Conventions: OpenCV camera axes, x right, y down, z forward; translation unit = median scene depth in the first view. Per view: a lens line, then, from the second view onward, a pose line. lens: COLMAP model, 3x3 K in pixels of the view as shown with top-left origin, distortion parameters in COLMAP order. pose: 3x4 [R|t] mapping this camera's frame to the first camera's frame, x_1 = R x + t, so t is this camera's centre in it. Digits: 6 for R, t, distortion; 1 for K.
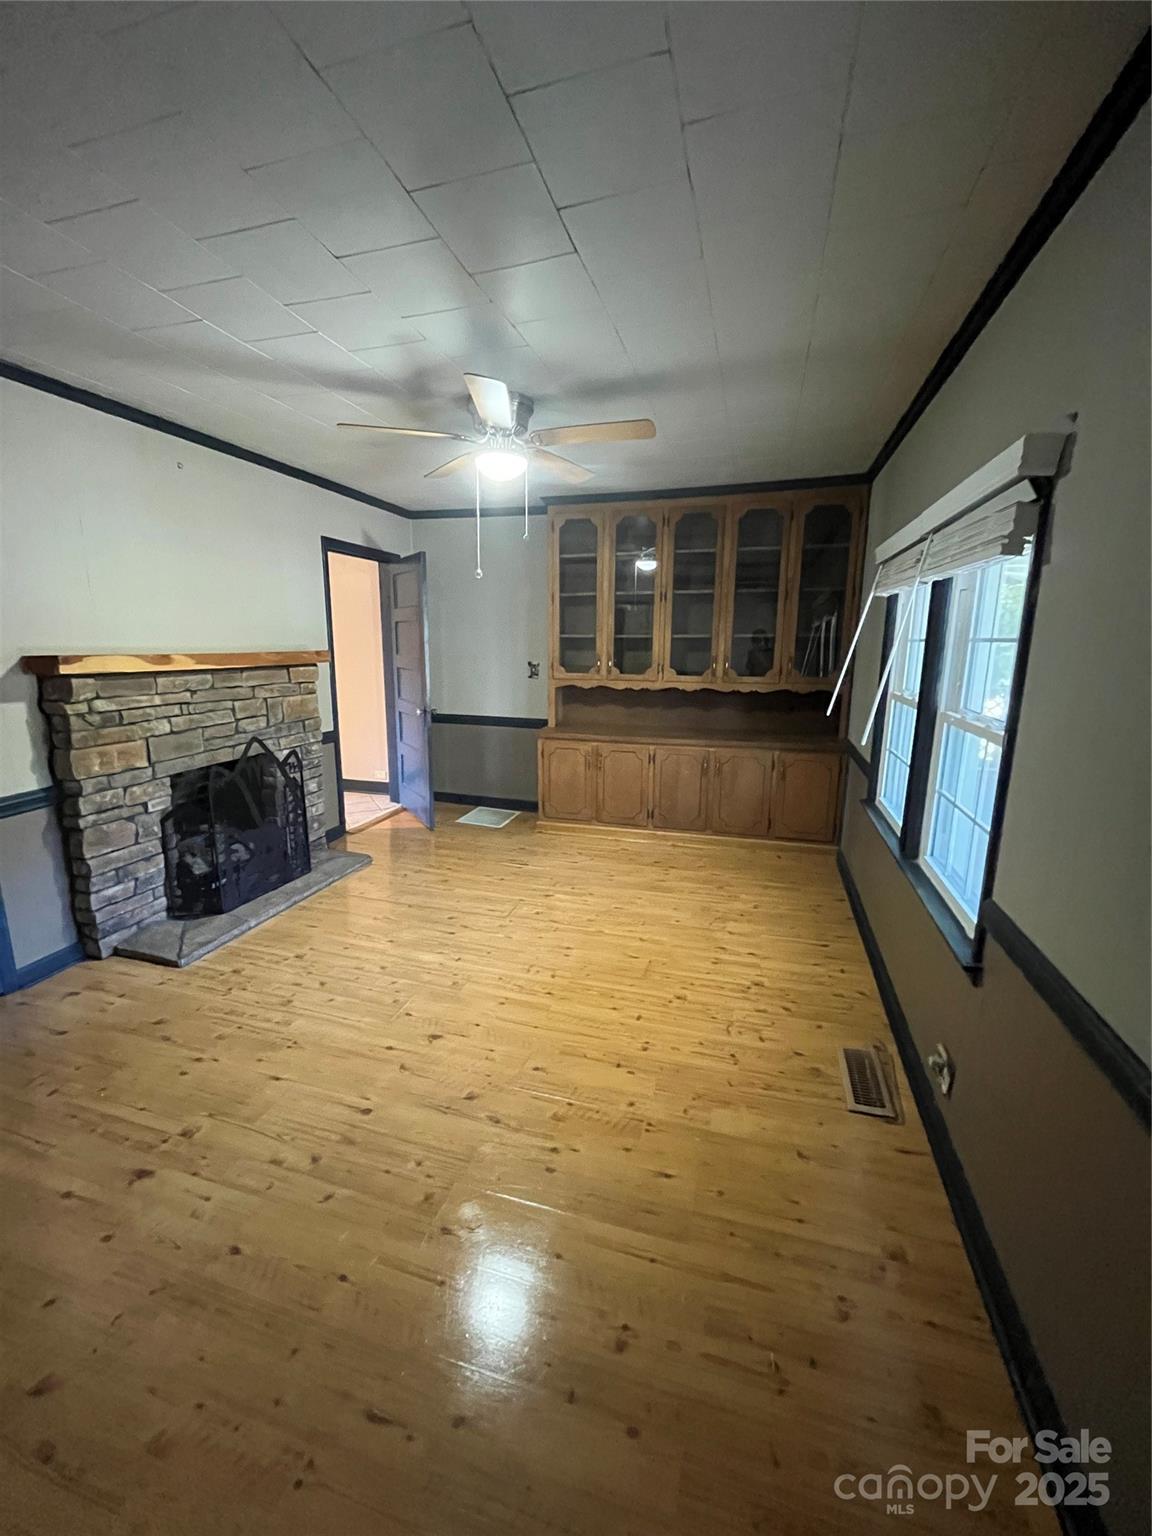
lens RADIAL K [[616.6, 0, 570.5], [0, 616.6, 759.7], [0, 0, 1]] dist [-0.004998, 0.000475]
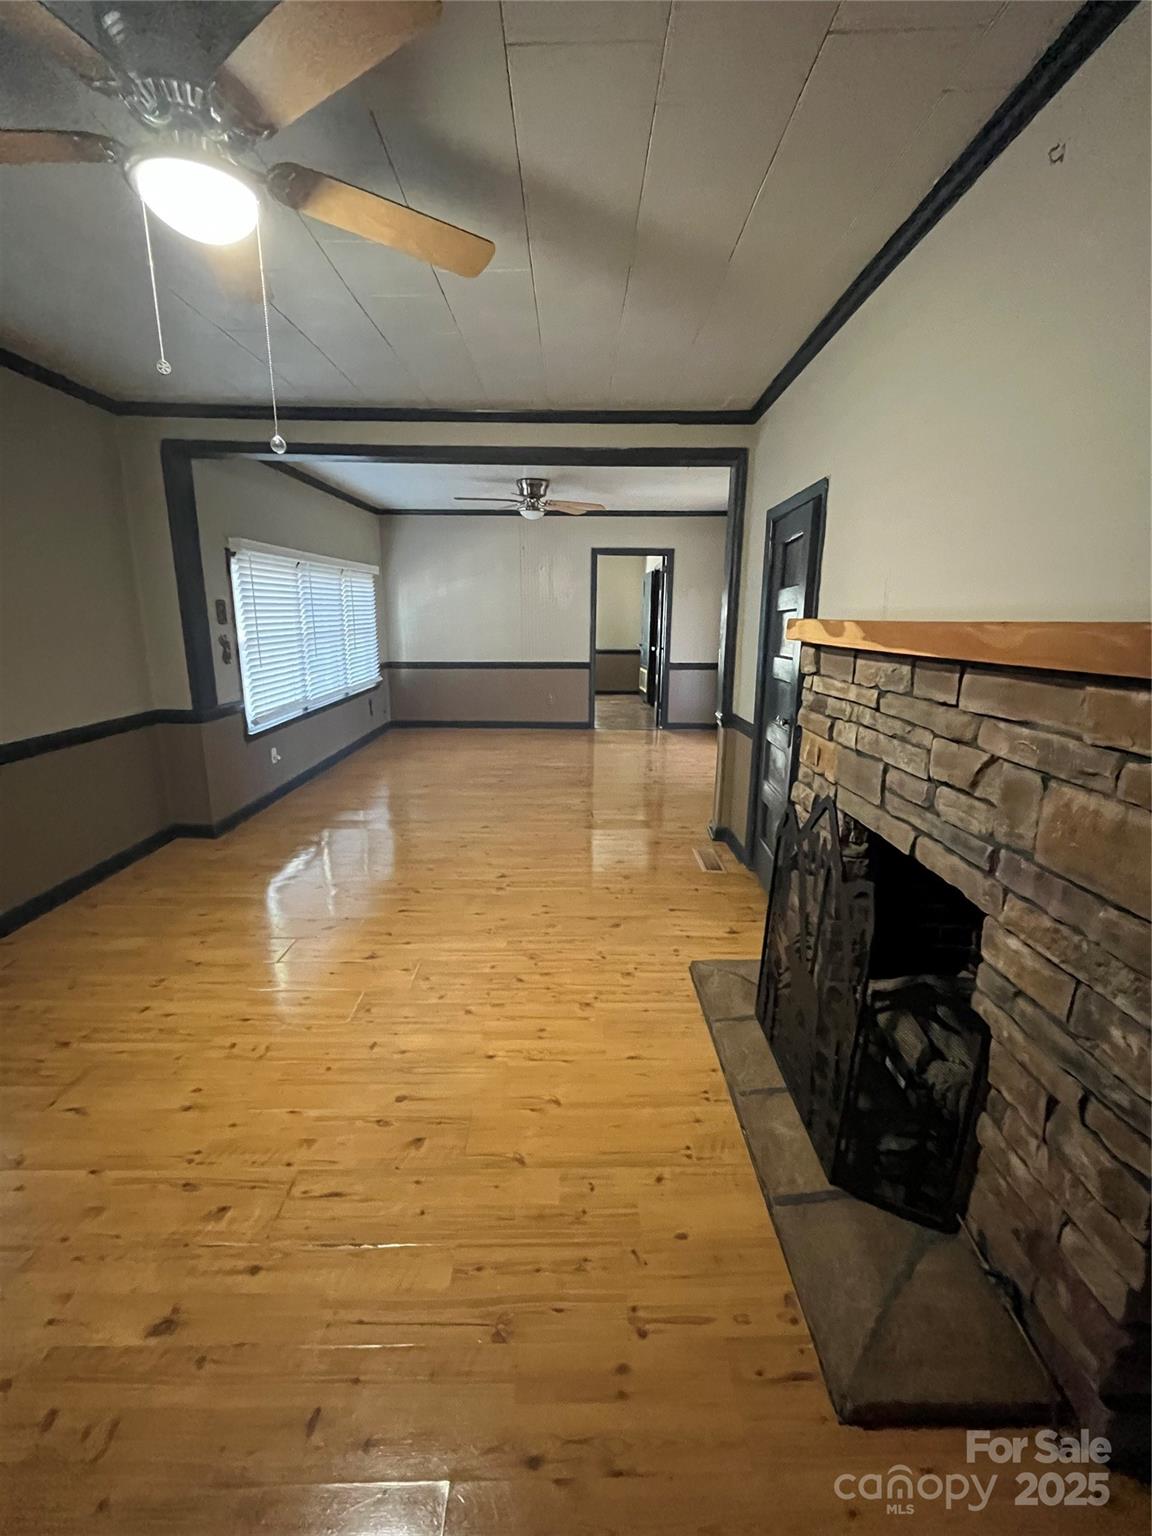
lens RADIAL K [[616.6, 0, 570.5], [0, 616.6, 759.7], [0, 0, 1]] dist [-0.004998, 0.000475]
pose [[-0.957755, 0.049937, -0.283217, -0.199554], [-0.069063, 0.916052, 0.395068, -0.254553], [0.279170, 0.397938, -0.873905, 1.441390]]
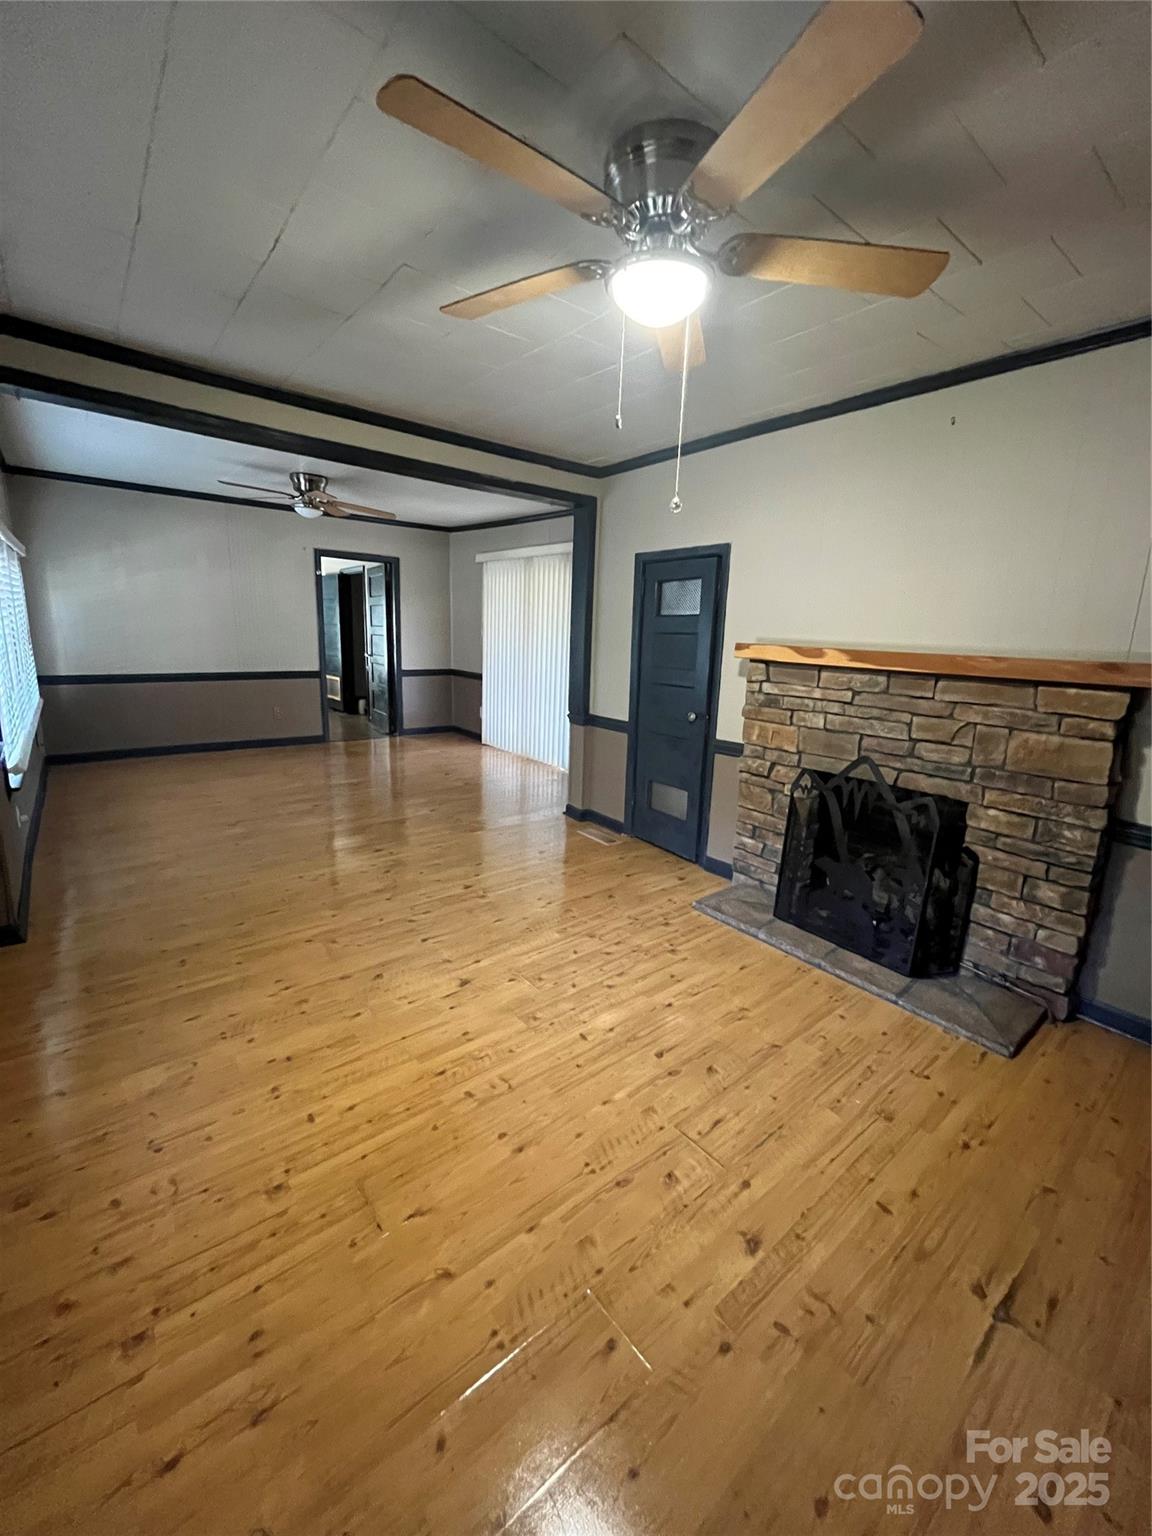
lens RADIAL K [[616.6, 0, 570.5], [0, 616.6, 759.7], [0, 0, 1]] dist [-0.004998, 0.000475]
pose [[-0.568572, 0.142861, -0.810134, 0.372592], [-0.196114, 0.932872, 0.302142, -0.211738], [0.798915, 0.330668, -0.502387, 1.169110]]
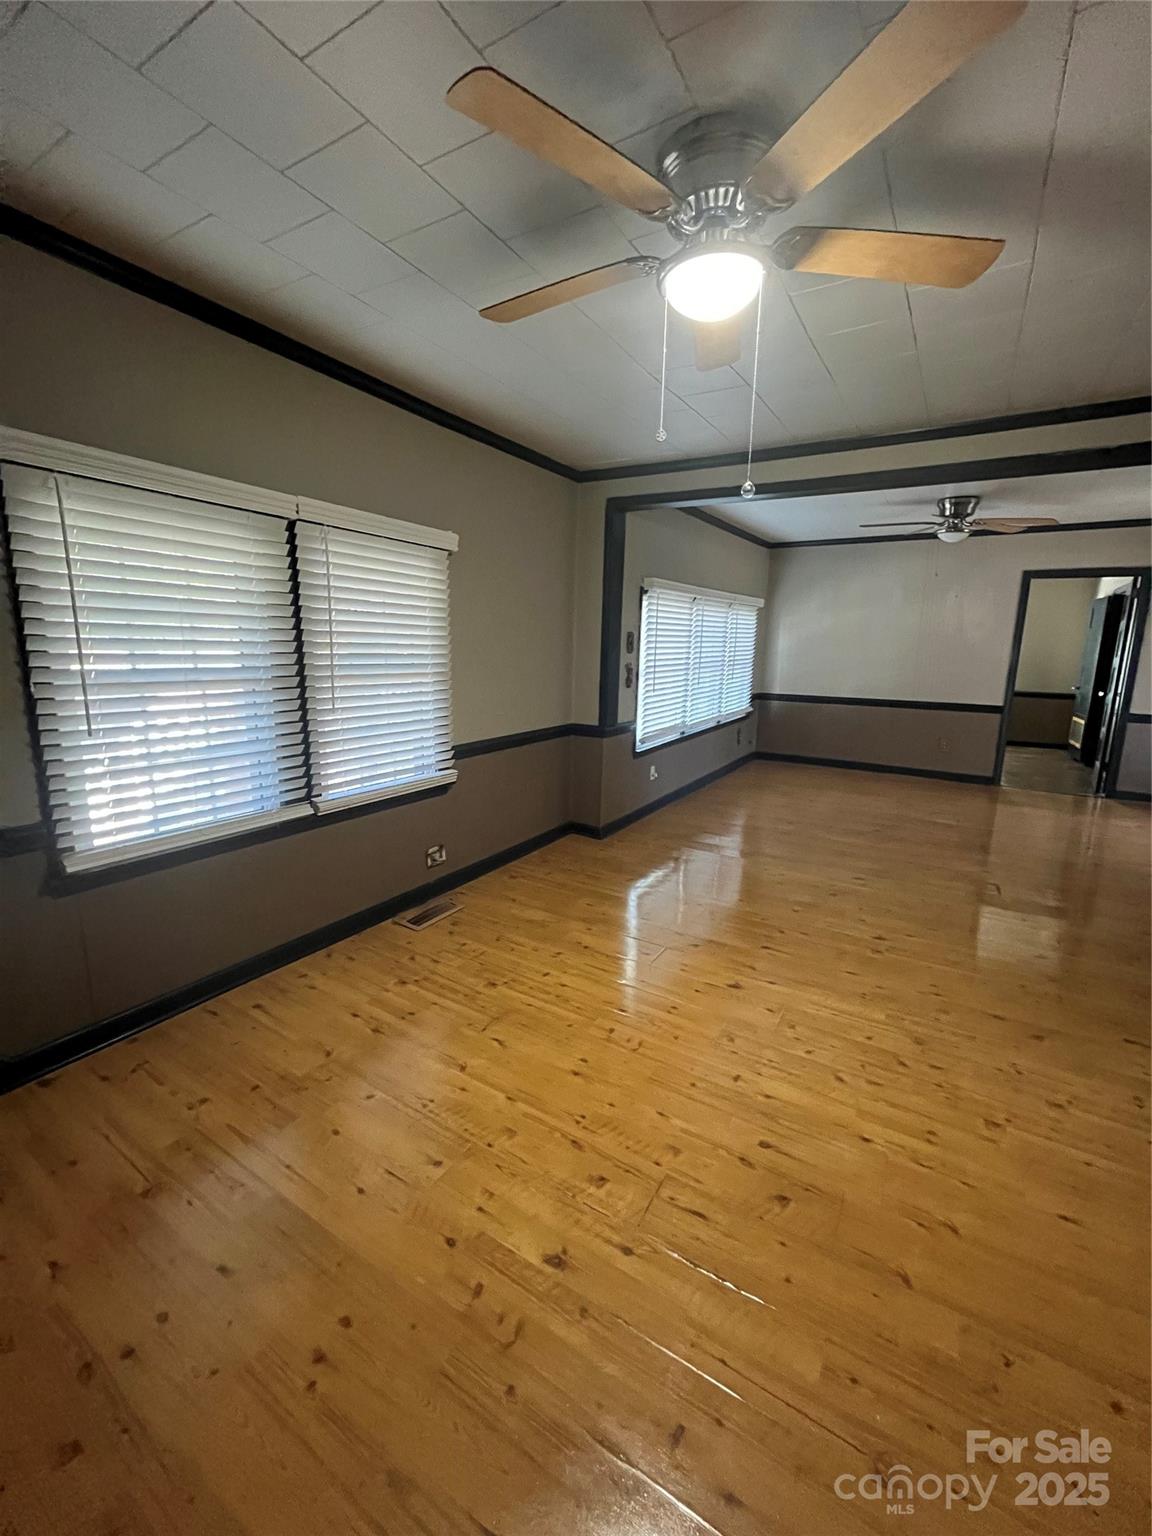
lens RADIAL K [[616.6, 0, 570.5], [0, 616.6, 759.7], [0, 0, 1]] dist [-0.004998, 0.000475]
pose [[-0.963584, -0.076341, 0.256277, -0.140429], [0.022858, 0.931360, 0.363382, -0.254810], [-0.266427, 0.356007, -0.895699, 1.439950]]
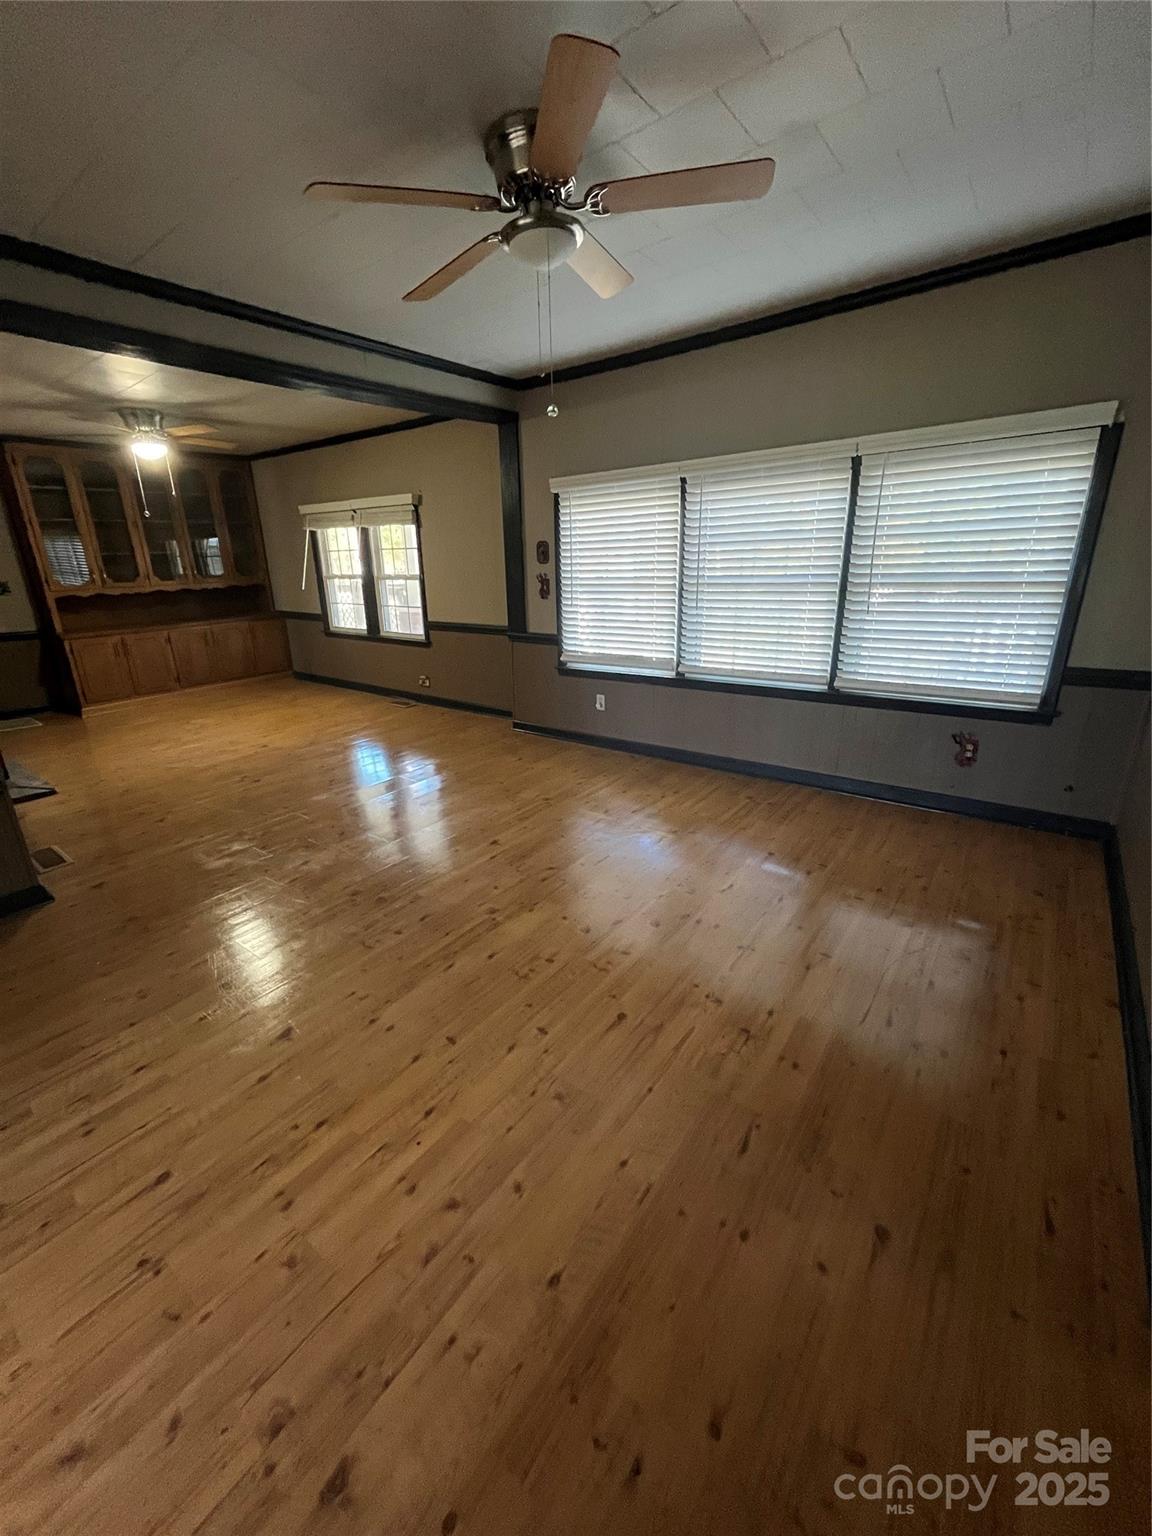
lens RADIAL K [[616.6, 0, 570.5], [0, 616.6, 759.7], [0, 0, 1]] dist [-0.004998, 0.000475]
pose [[0.347707, -0.314380, 0.883326, -1.299014], [0.203899, 0.944918, 0.256039, 0.124066], [-0.915164, 0.091083, 0.392656, -0.592902]]
